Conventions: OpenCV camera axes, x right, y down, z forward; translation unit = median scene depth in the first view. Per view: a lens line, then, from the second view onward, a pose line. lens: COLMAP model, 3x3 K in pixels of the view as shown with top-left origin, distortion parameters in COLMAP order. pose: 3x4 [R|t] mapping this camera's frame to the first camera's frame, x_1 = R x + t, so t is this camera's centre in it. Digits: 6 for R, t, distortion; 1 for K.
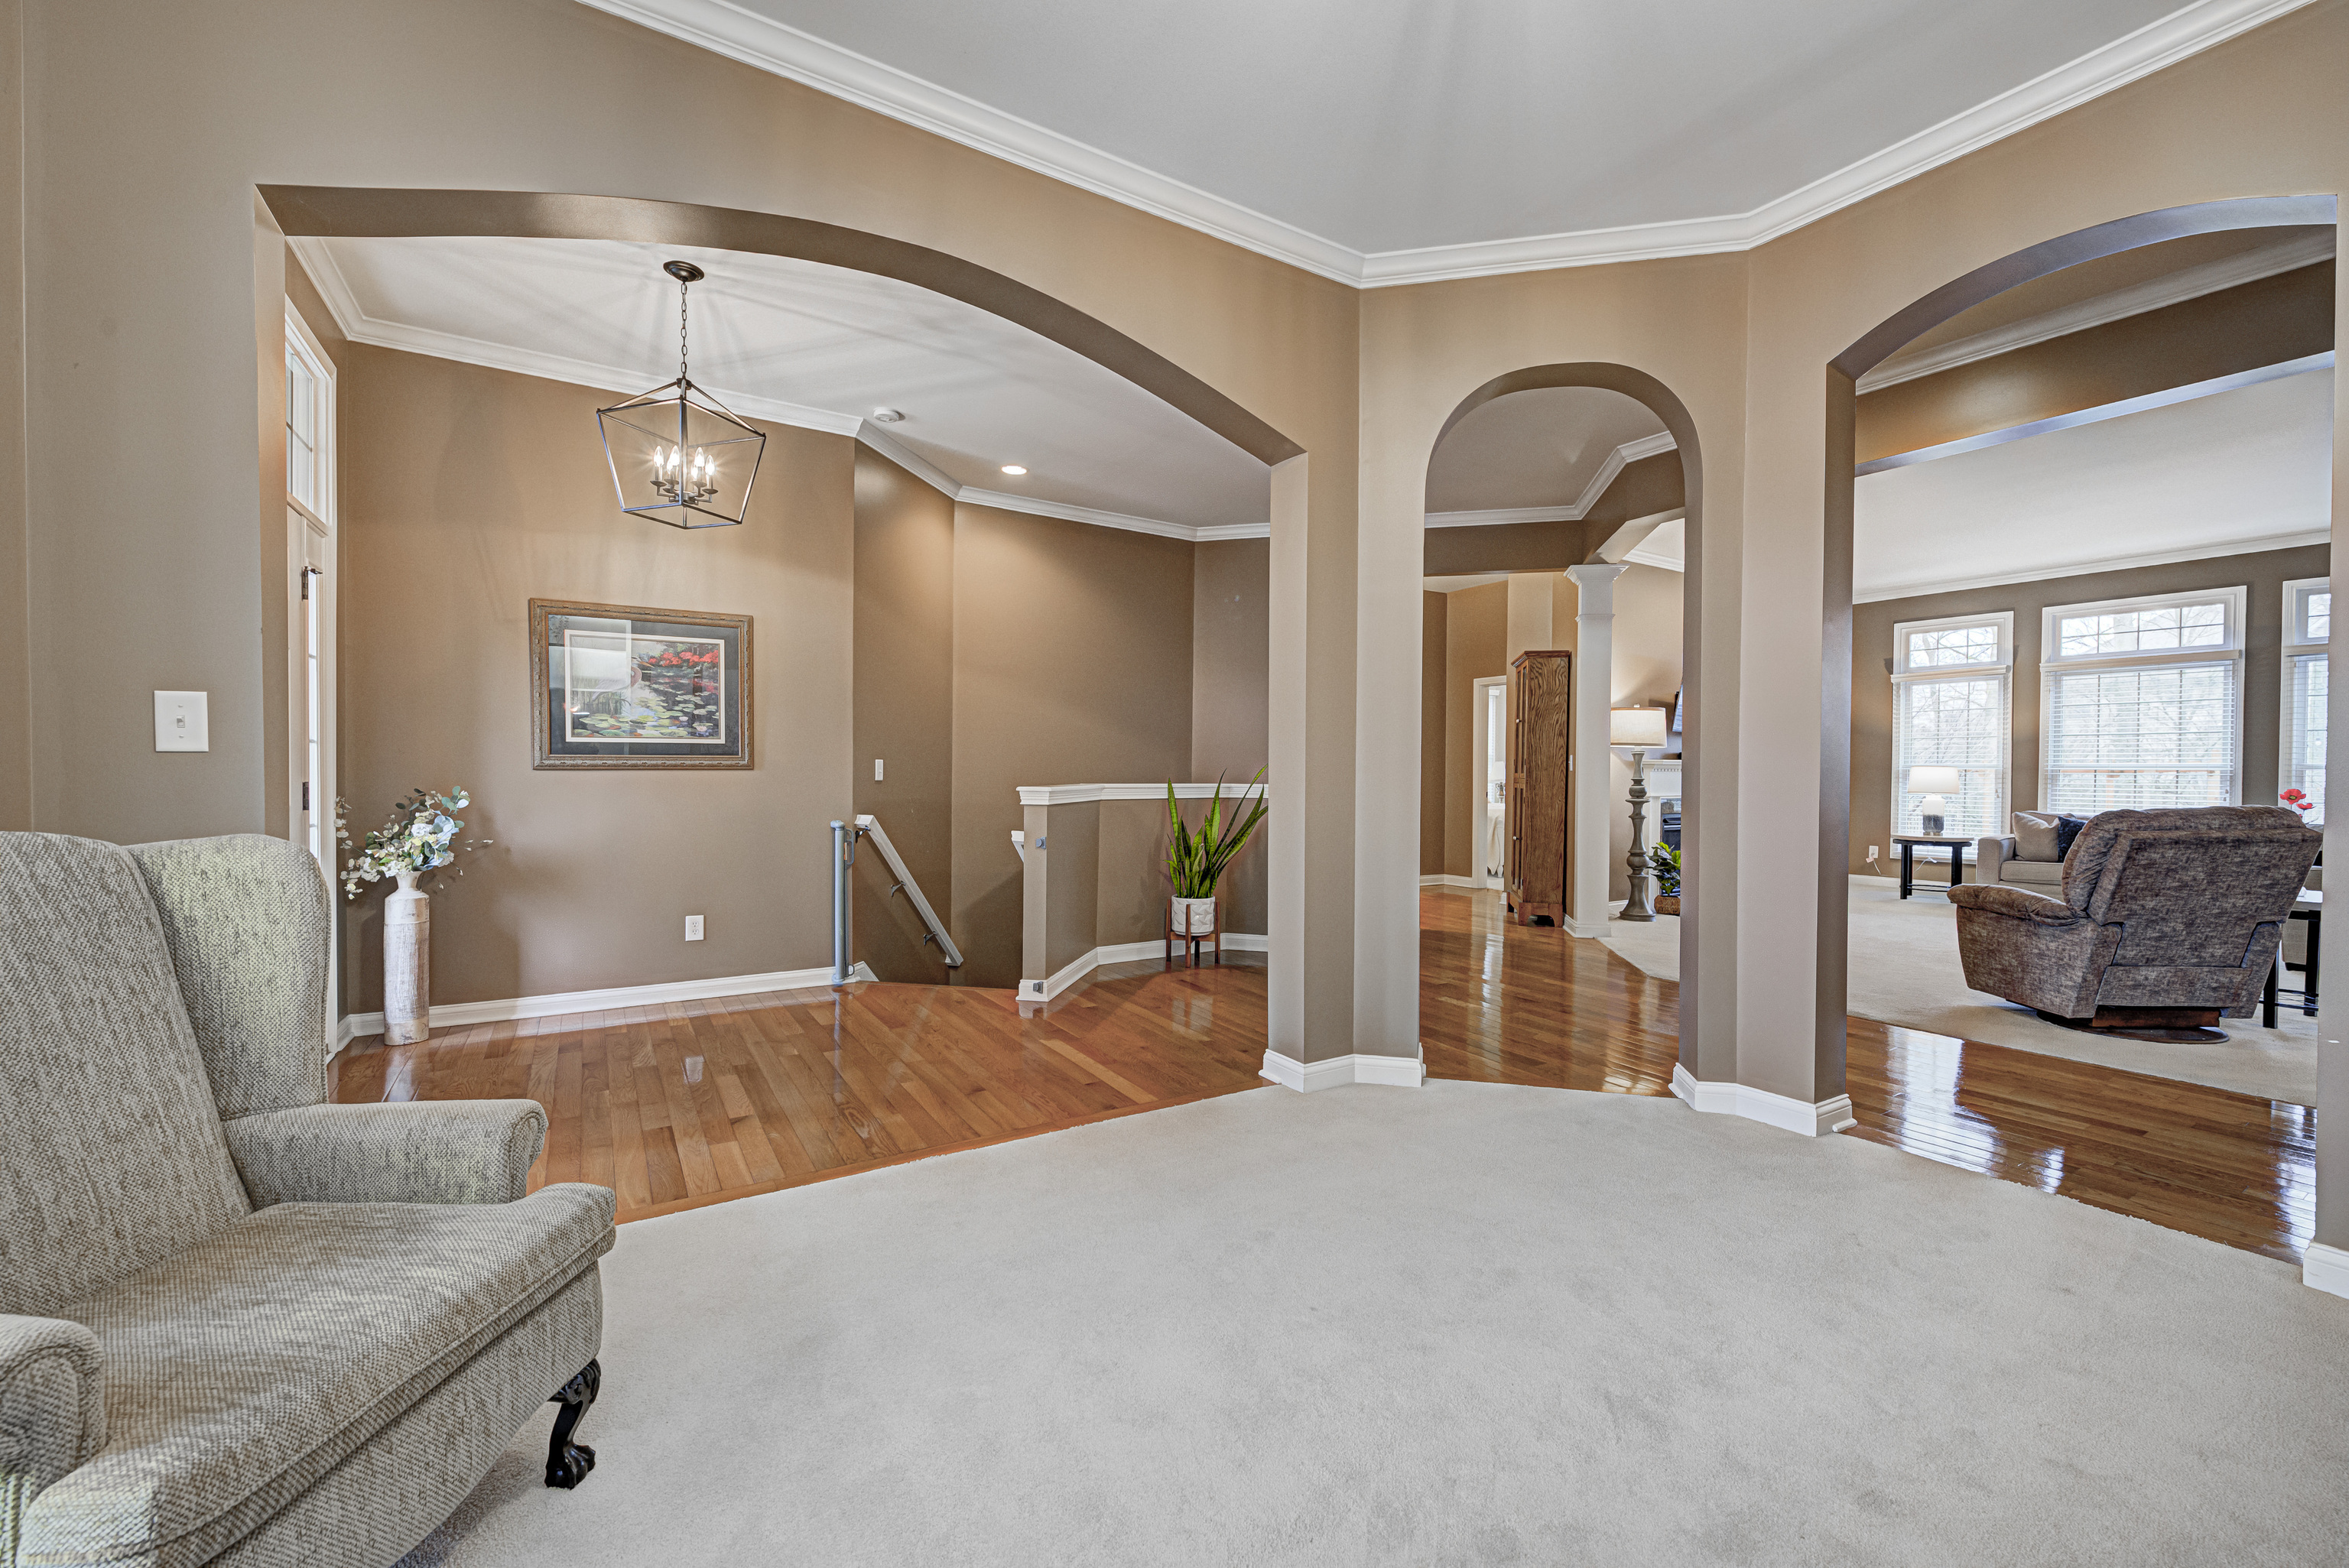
lens RADIAL K [[933.3, 0, 1175.3], [0, 933.3, 779.1], [0, 0, 1]] dist [0.001477, -0.000099]
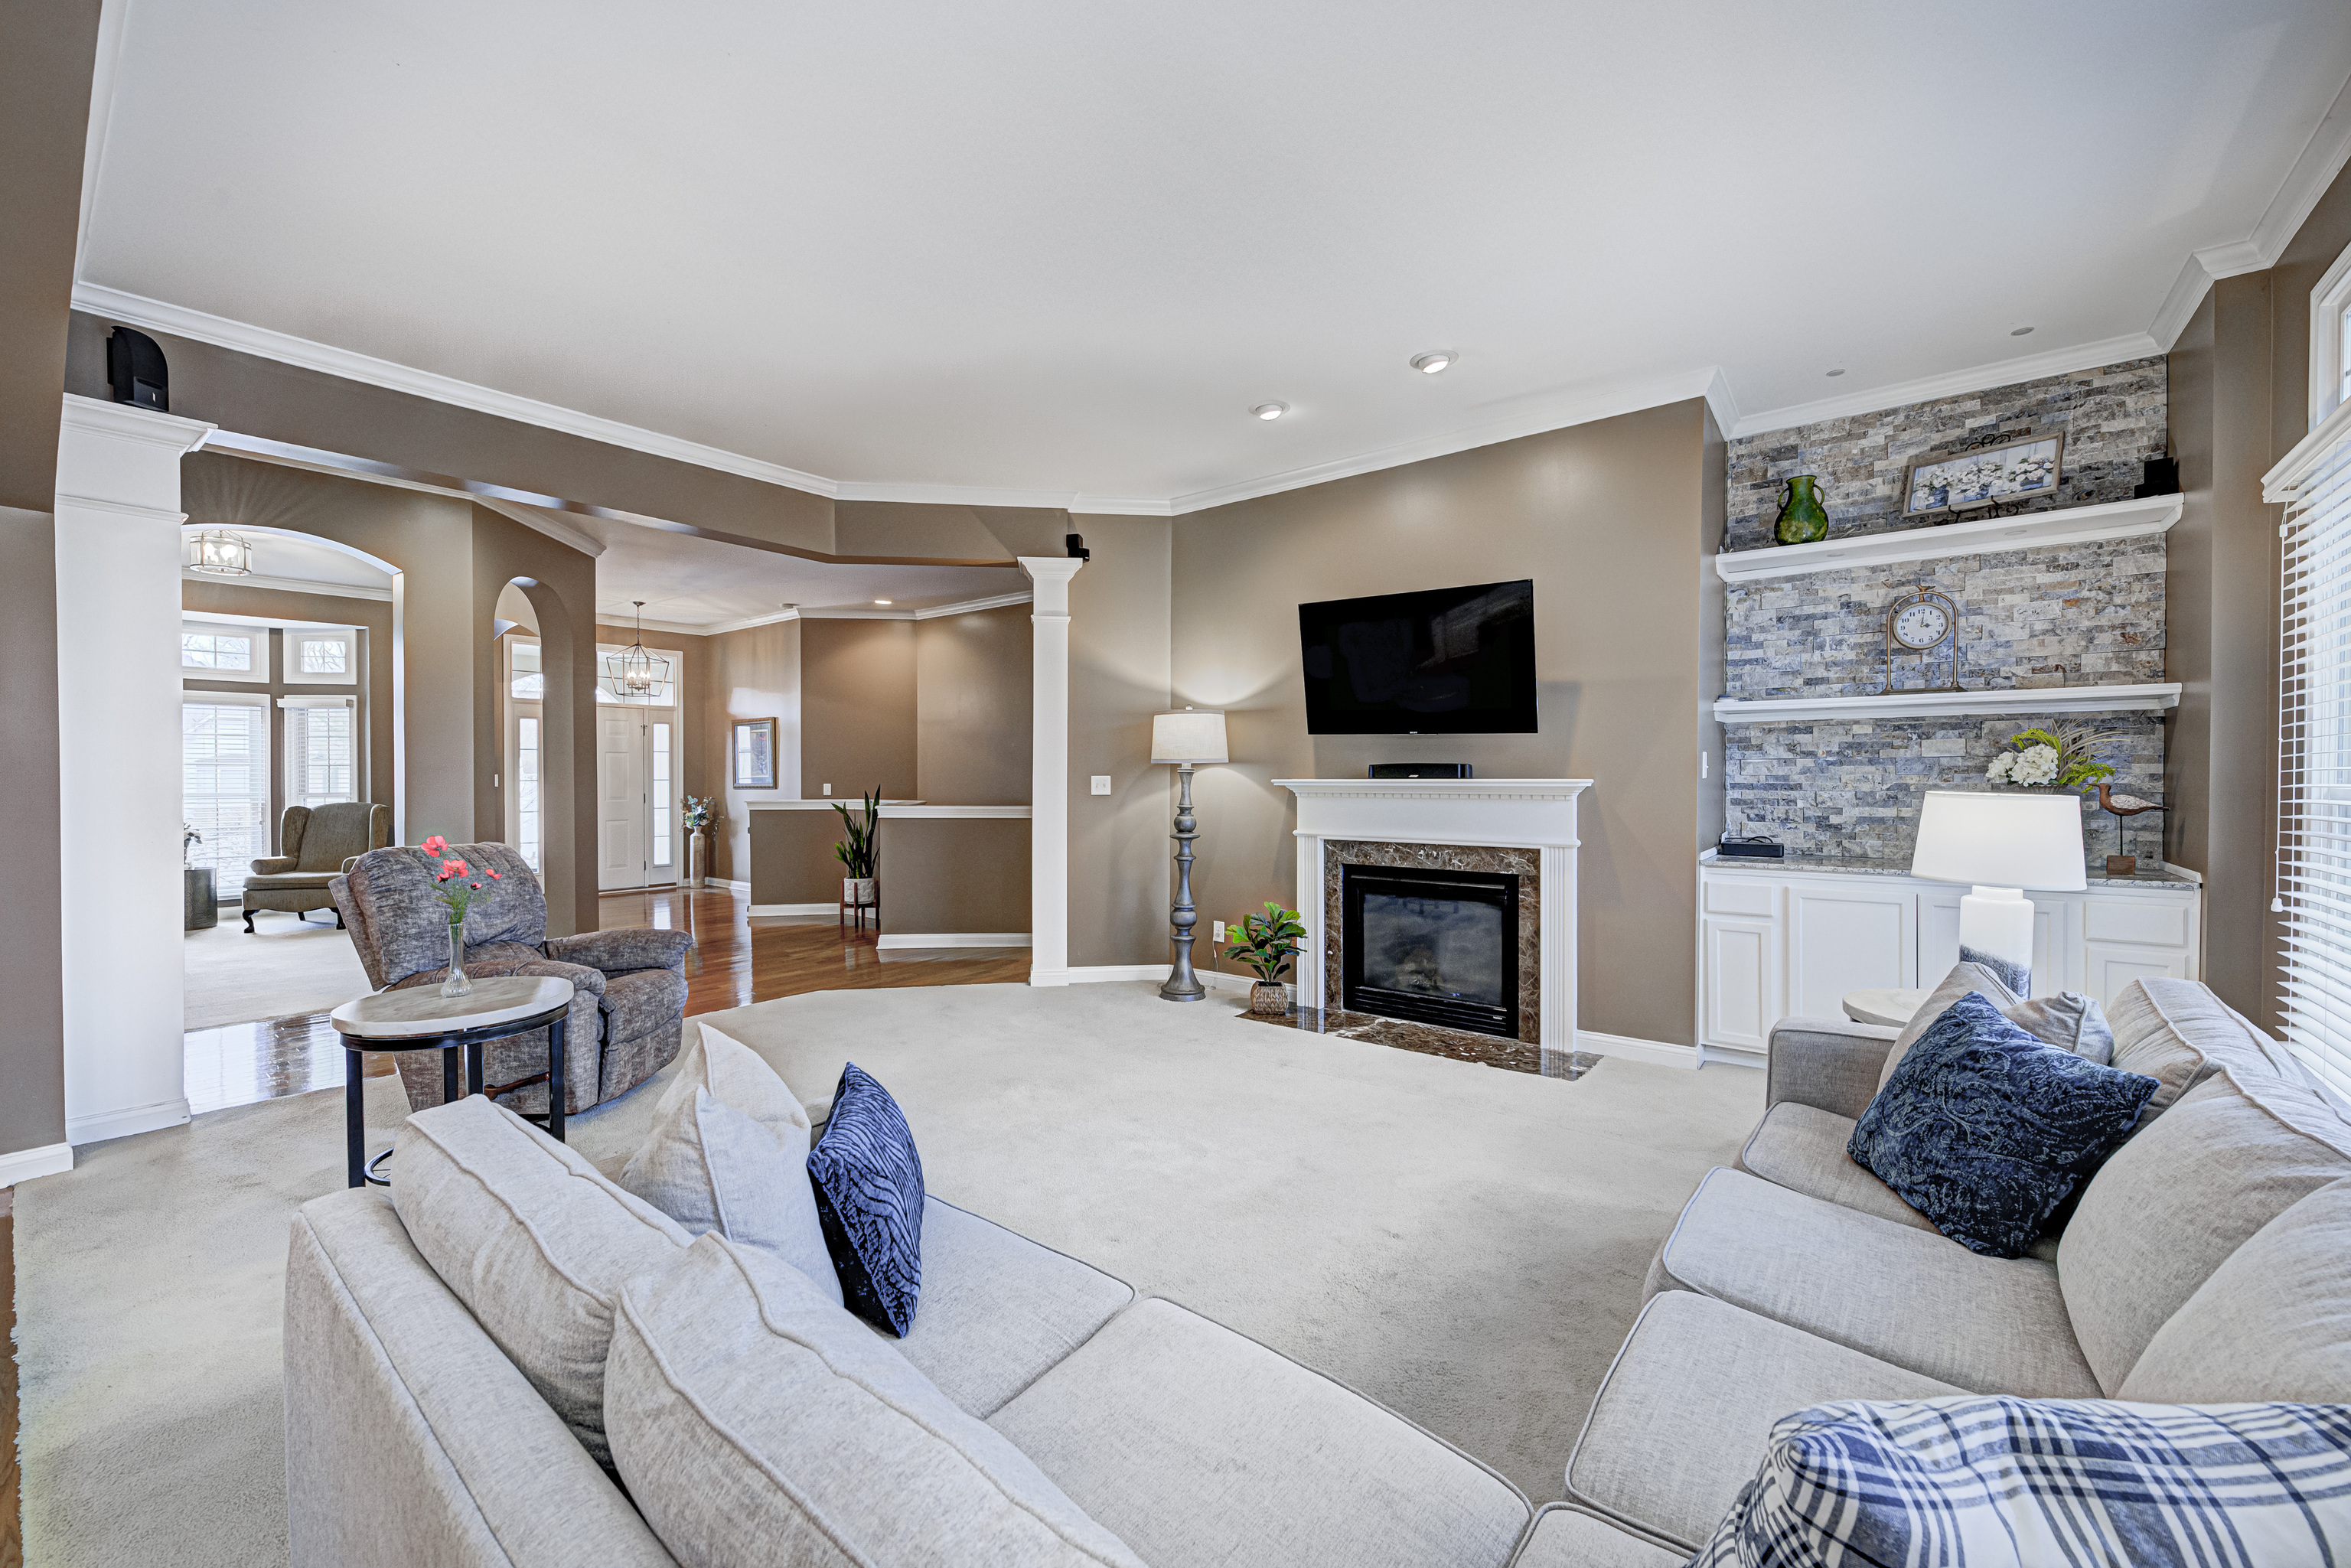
lens RADIAL K [[934.1, 0, 1176.3], [0, 934.1, 779.0], [0, 0, 1]] dist [0.001477, -0.000099]
pose [[0.337957, -0.001803, -0.941160, 1.080275], [-0.004717, 0.999982, -0.003609, -0.017813], [0.941150, 0.005659, 0.337942, 0.682746]]
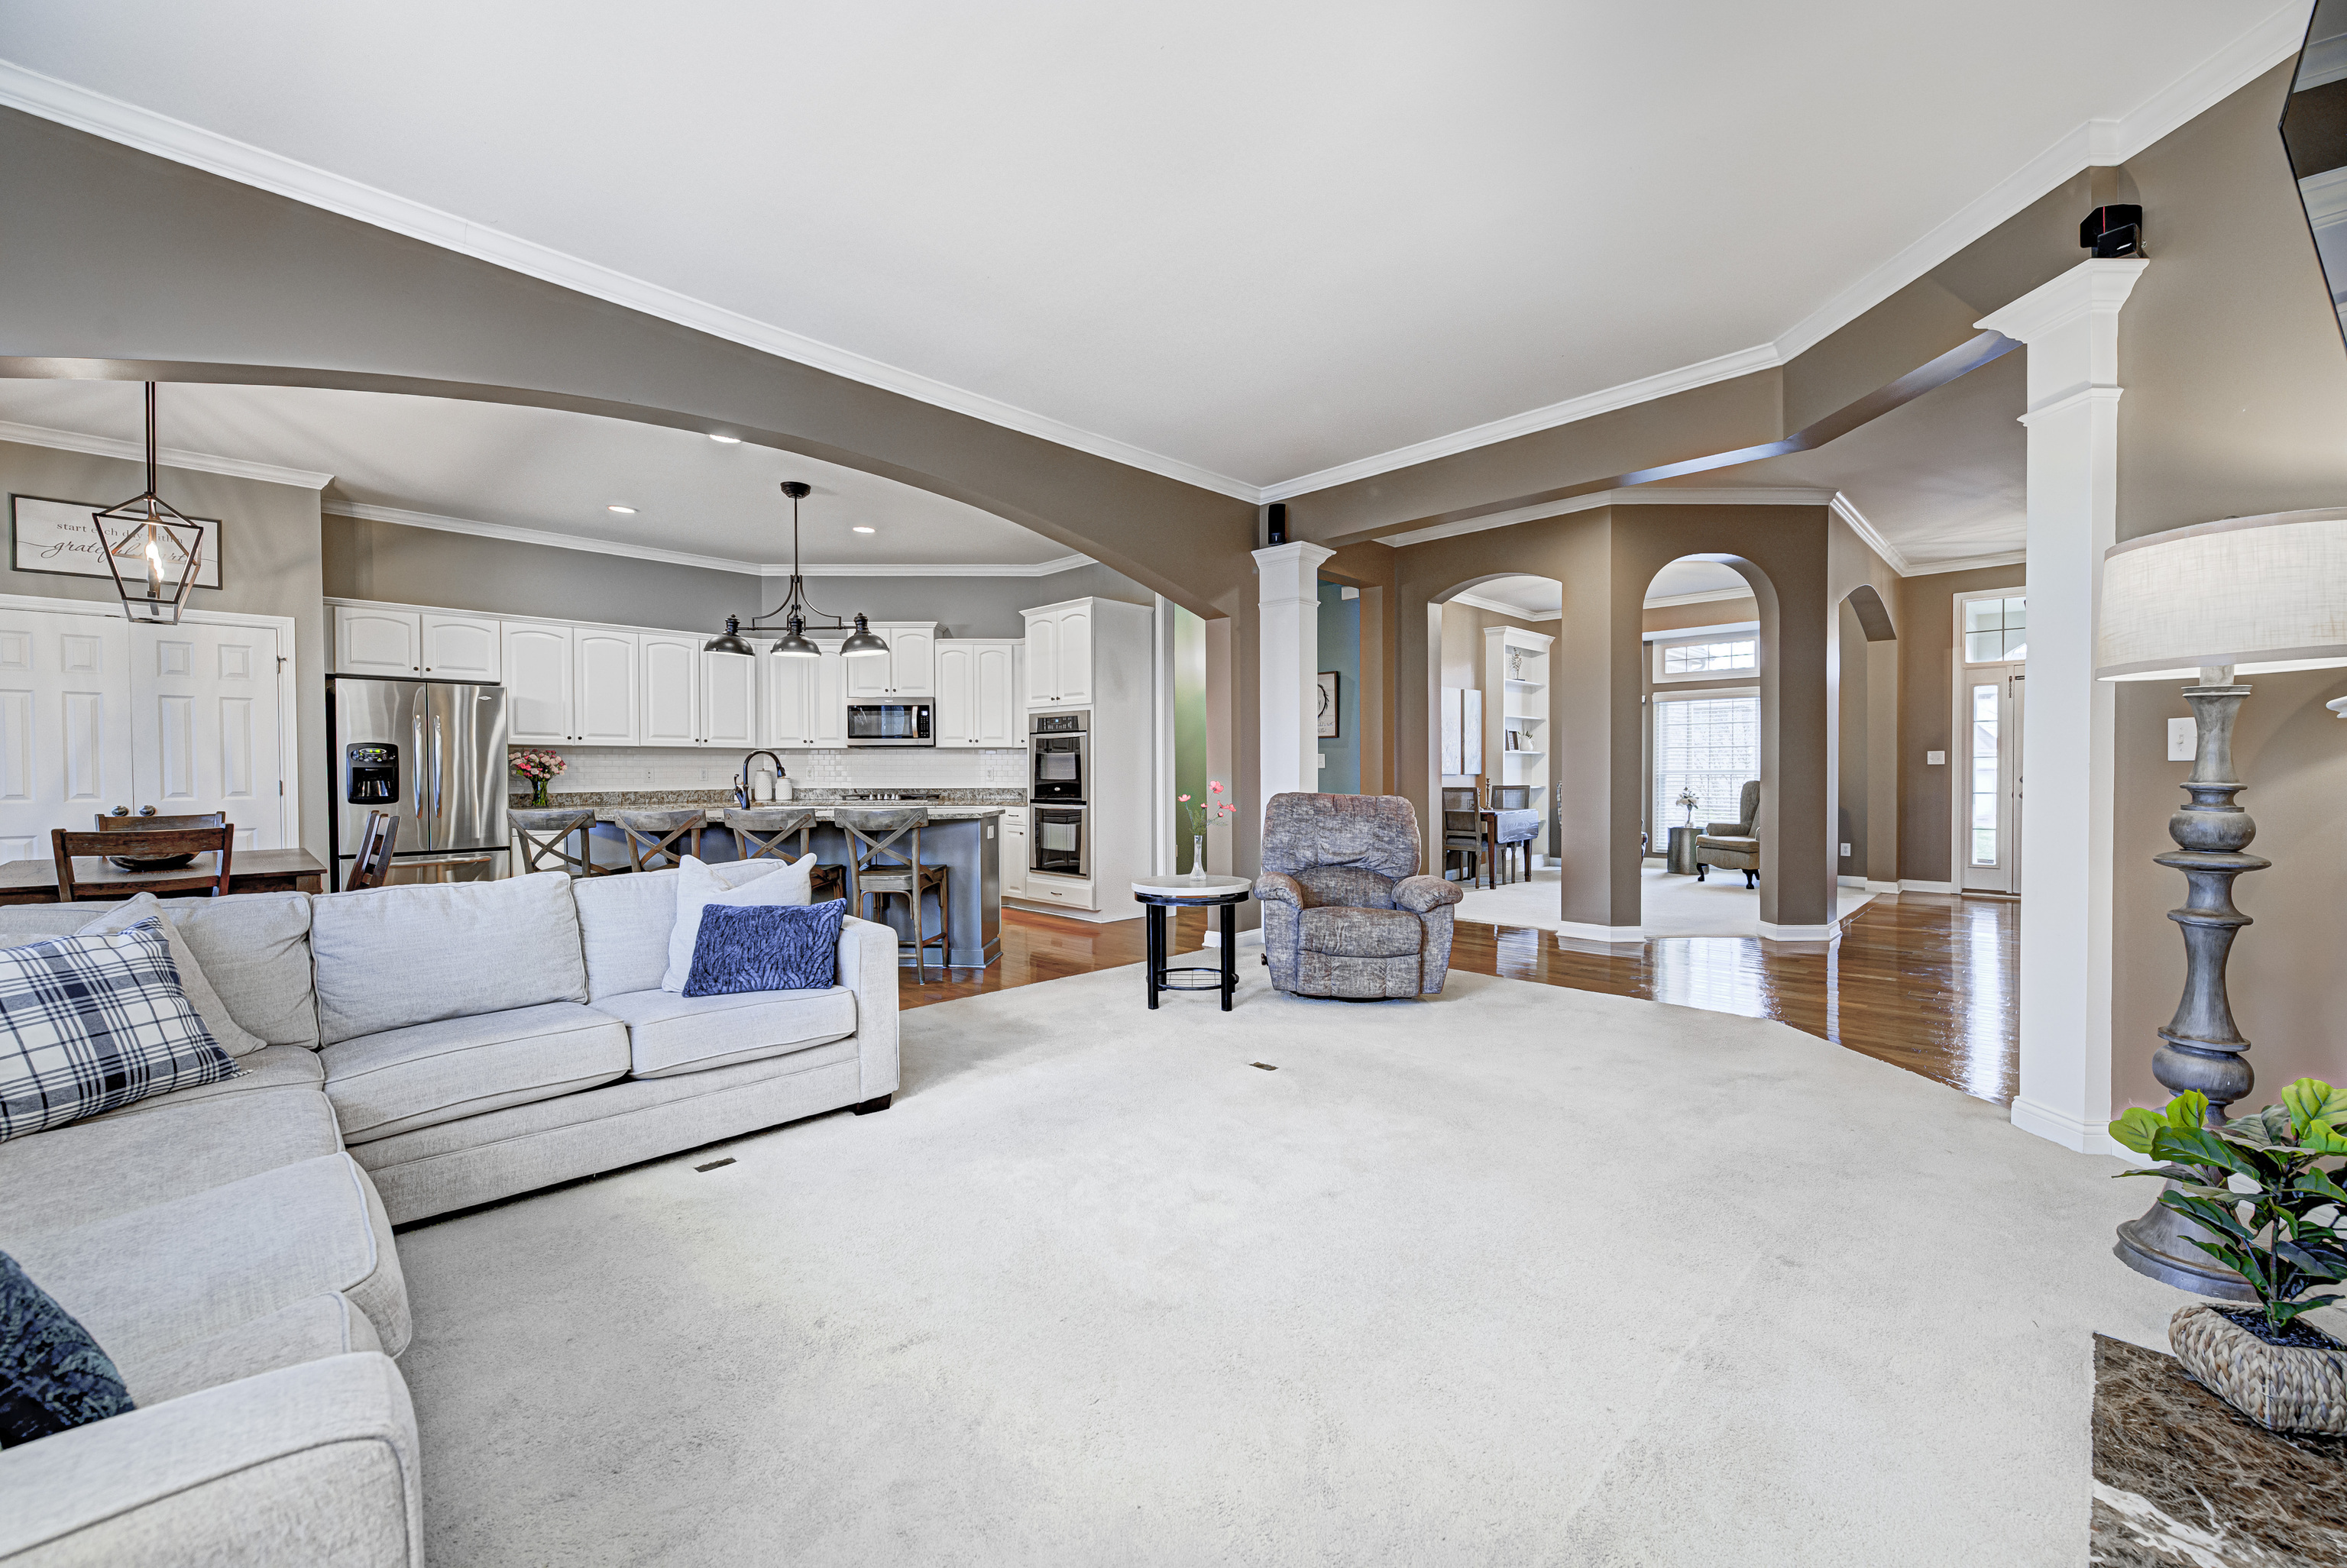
lens RADIAL K [[932.4, 0, 1174.3], [0, 932.4, 779.1], [0, 0, 1]] dist [0.001477, -0.000099]
pose [[-0.971355, -0.002015, -0.237623, 0.794797], [-0.005729, 0.999872, 0.014942, -0.005454], [0.237562, 0.015875, -0.971243, 1.097423]]
